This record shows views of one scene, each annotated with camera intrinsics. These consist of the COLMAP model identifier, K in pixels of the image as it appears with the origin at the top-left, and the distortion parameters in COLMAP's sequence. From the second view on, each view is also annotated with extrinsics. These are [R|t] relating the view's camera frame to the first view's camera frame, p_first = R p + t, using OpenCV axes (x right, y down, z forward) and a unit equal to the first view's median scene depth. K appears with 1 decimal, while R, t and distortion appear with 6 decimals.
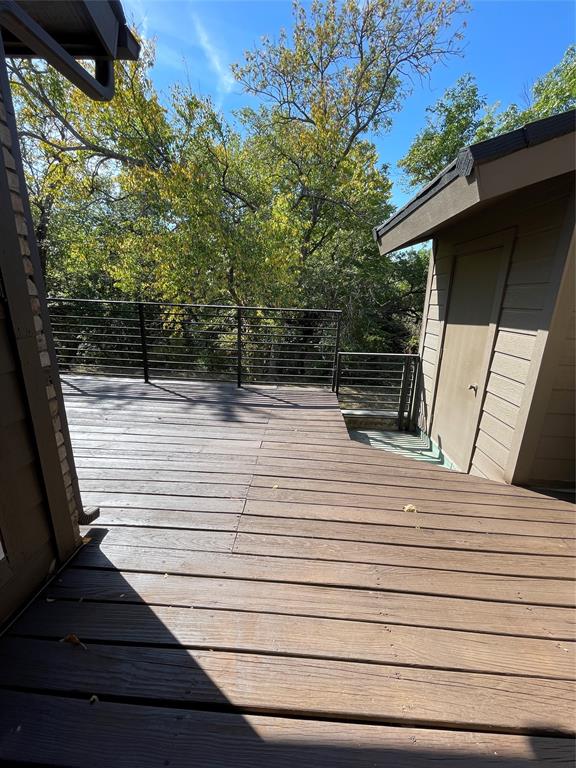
lens RADIAL K [[307.4, 0, 286.2], [0, 307.4, 384.6], [0, 0, 1]] dist [0.000517, -0.000090]
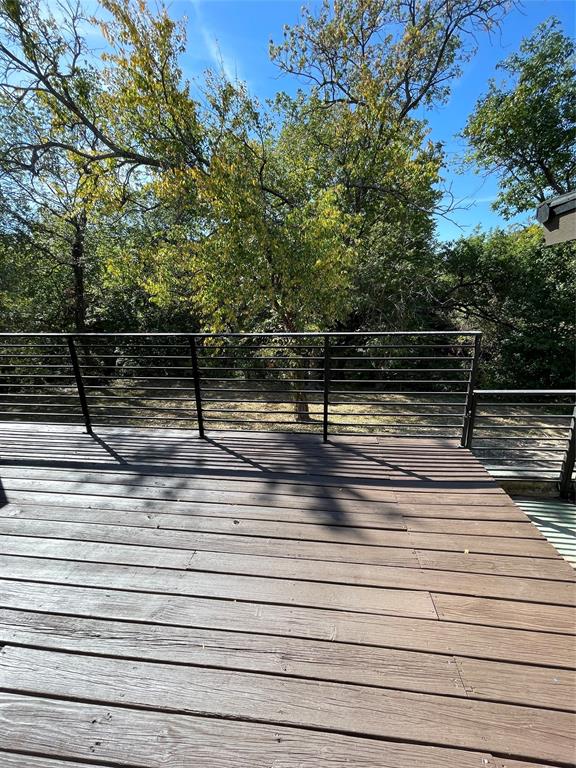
lens RADIAL K [[307.6, 0, 288.0], [0, 307.6, 384.0], [0, 0, 1]] dist [-0.001665, -0.000677]
pose [[0.995313, -0.036582, -0.089521, -0.072897], [0.036427, 0.999331, -0.003364, -0.054978], [0.089584, 0.000087, 0.995979, 0.117909]]
